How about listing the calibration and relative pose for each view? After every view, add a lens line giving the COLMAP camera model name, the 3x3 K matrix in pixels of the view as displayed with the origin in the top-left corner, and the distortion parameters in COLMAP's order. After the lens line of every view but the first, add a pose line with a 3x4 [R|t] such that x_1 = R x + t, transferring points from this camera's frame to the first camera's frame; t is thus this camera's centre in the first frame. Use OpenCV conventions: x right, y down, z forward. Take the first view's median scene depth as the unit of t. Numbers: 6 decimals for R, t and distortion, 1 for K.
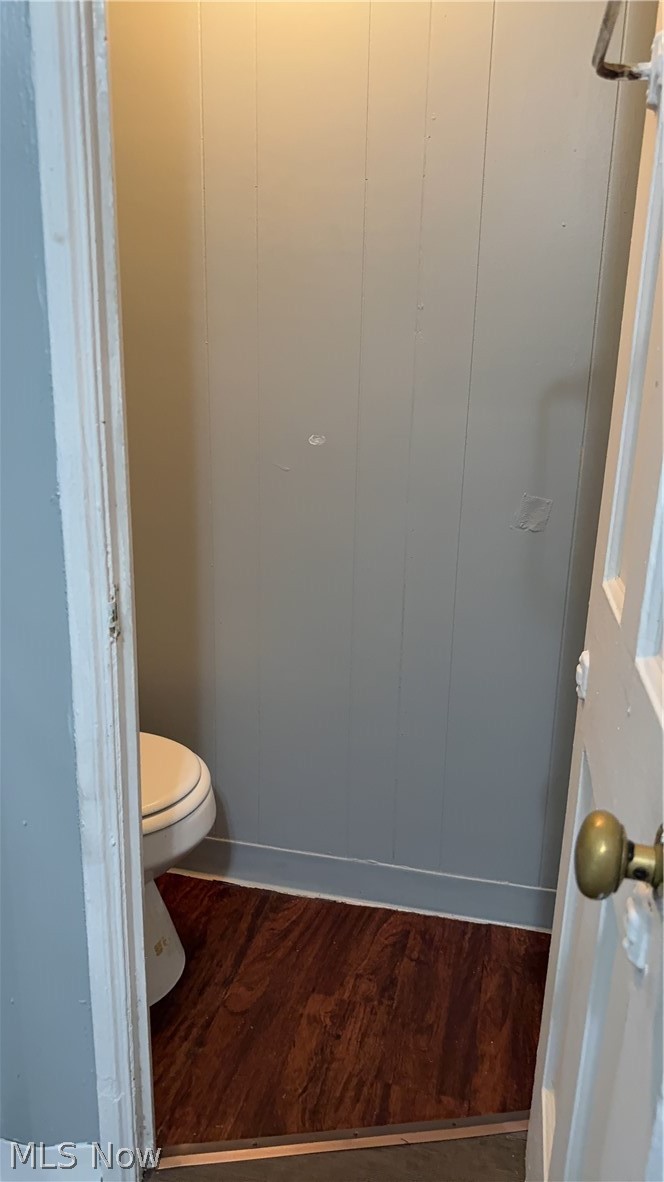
lens RADIAL K [[800.0, 0, 333.0], [0, 800.0, 589.7], [0, 0, 1]] dist [0.040687, -0.047027]
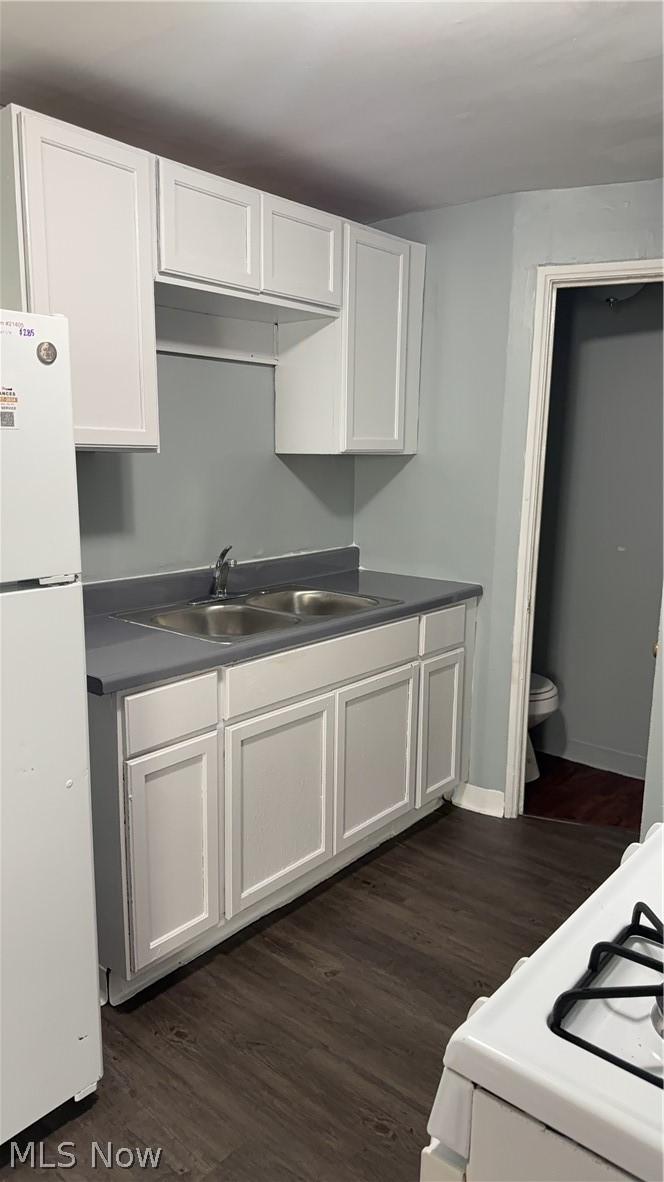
lens RADIAL K [[800.0, 0, 332.3], [0, 800.0, 592.2], [0, 0, 1]] dist [0.040687, -0.047027]
pose [[0.884197, 0.069697, -0.461886, 0.322310], [-0.113187, 0.991306, -0.067092, 0.181834], [0.453194, 0.111602, 0.884398, -1.392200]]
